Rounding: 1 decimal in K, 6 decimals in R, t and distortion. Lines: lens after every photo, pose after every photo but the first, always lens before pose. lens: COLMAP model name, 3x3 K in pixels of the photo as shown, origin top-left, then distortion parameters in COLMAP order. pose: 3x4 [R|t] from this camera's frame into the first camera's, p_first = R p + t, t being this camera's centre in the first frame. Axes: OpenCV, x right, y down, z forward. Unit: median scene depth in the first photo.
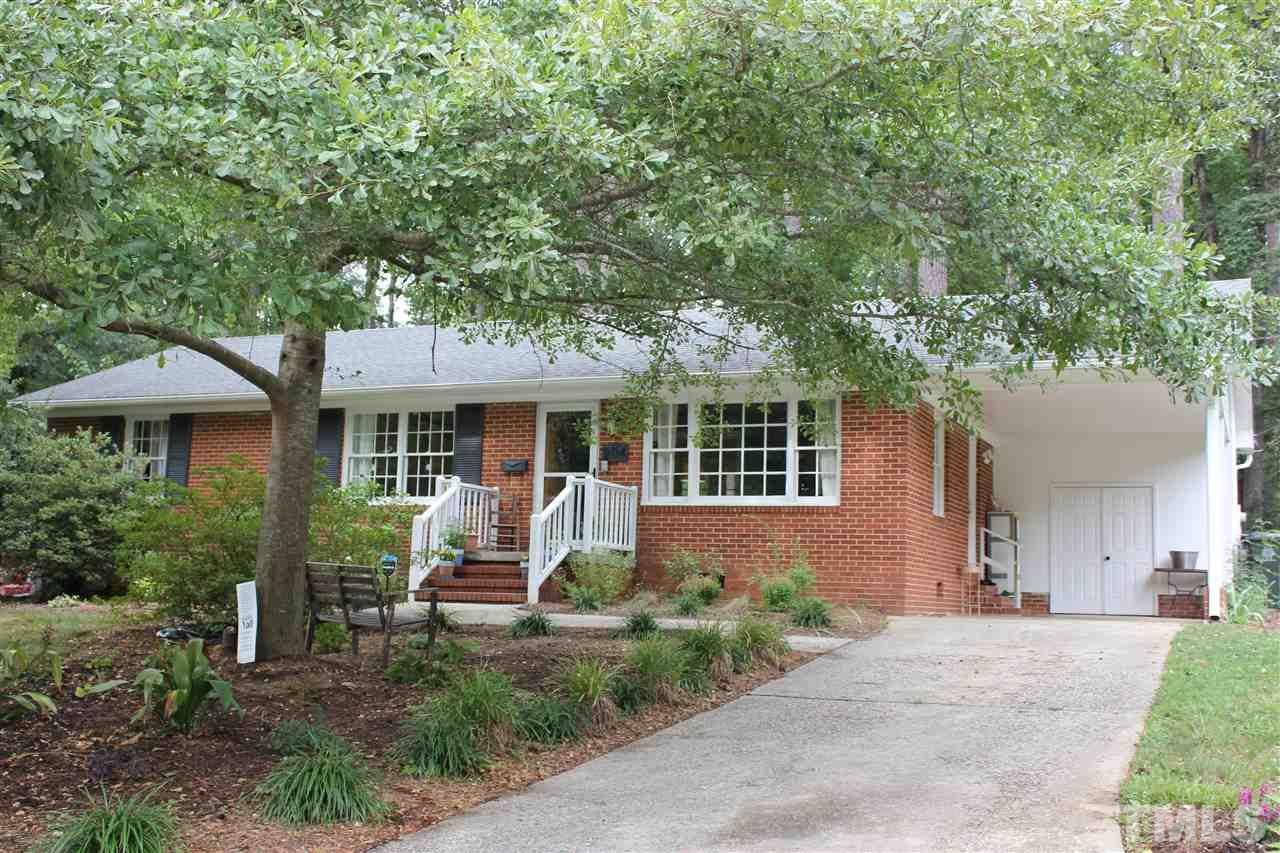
lens RADIAL K [[1386.2, 0, 608.1], [0, 1386.2, 396.1], [0, 0, 1]] dist [-0.077825, 0.019214]
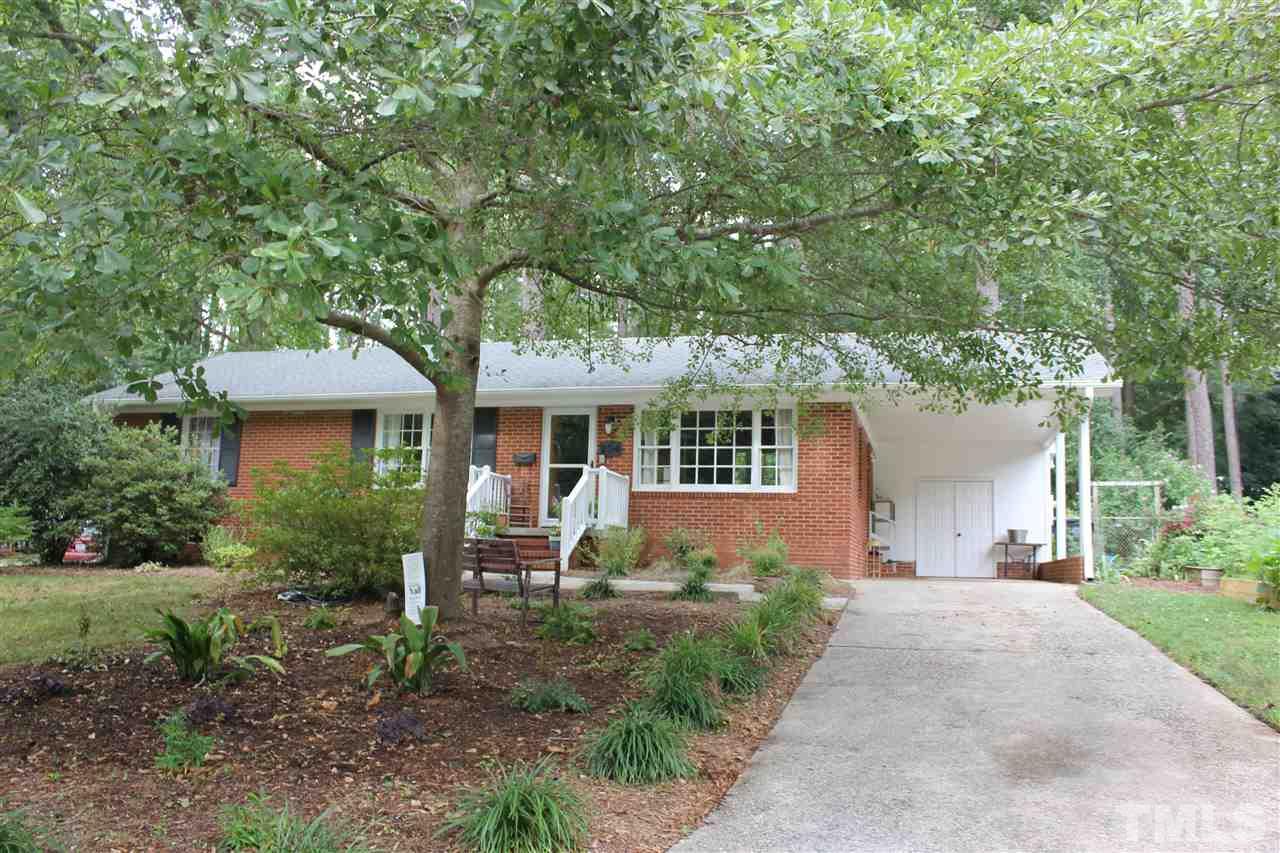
lens RADIAL K [[1049.9, 0, 634.9], [0, 1049.9, 430.4], [0, 0, 1]] dist [-0.149152, 0.111268]
pose [[0.989225, 0.017714, 0.145328, -0.110927], [-0.020294, 0.999661, 0.016291, 0.008815], [-0.144990, -0.019064, 0.989249, 0.069774]]
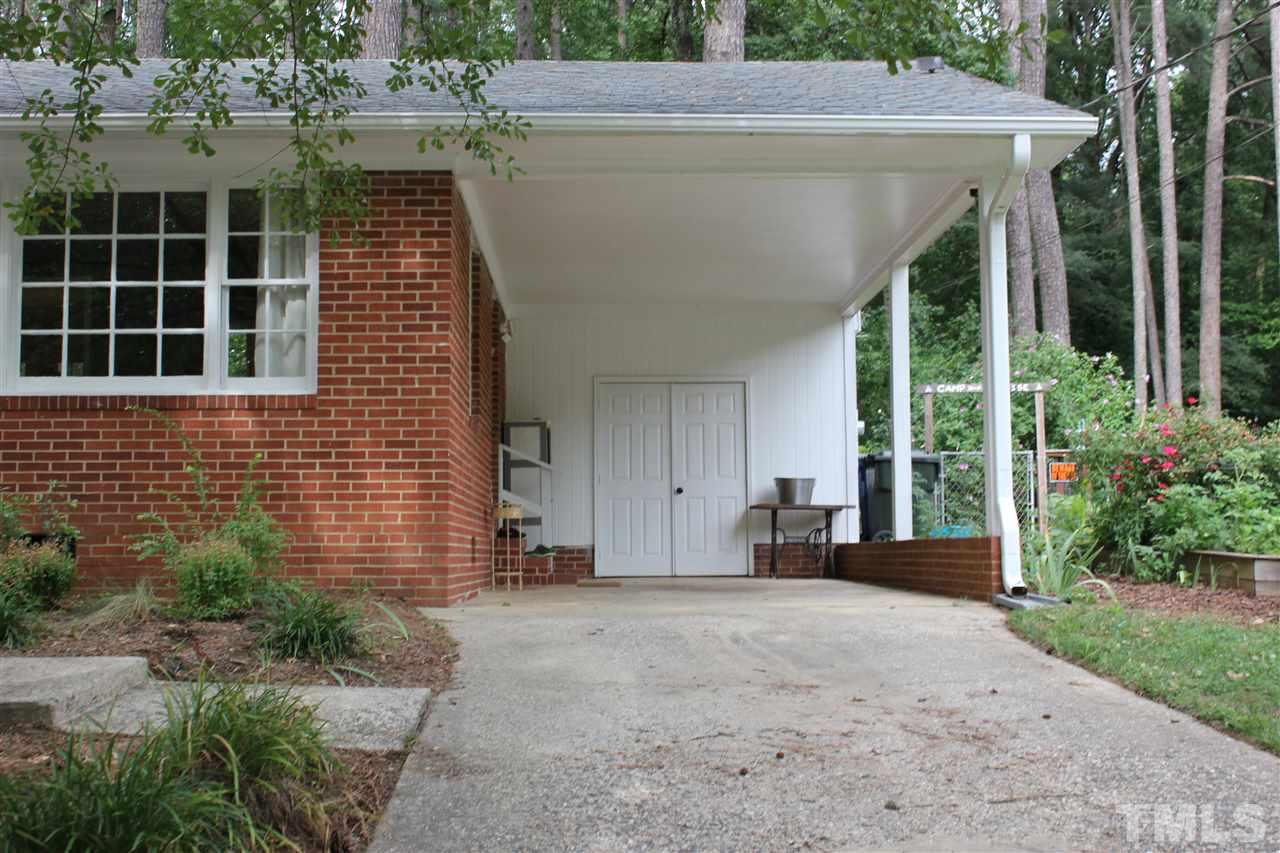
lens RADIAL K [[1581.7, 0, 640.0], [0, 1581.7, 426.5], [0, 0, 1]] dist [-0.043738, -0.018468]
pose [[0.898324, -0.003846, 0.439317, 0.018366], [-0.027779, 0.997463, 0.065537, 0.046245], [-0.438455, -0.071077, 0.895938, 0.397732]]
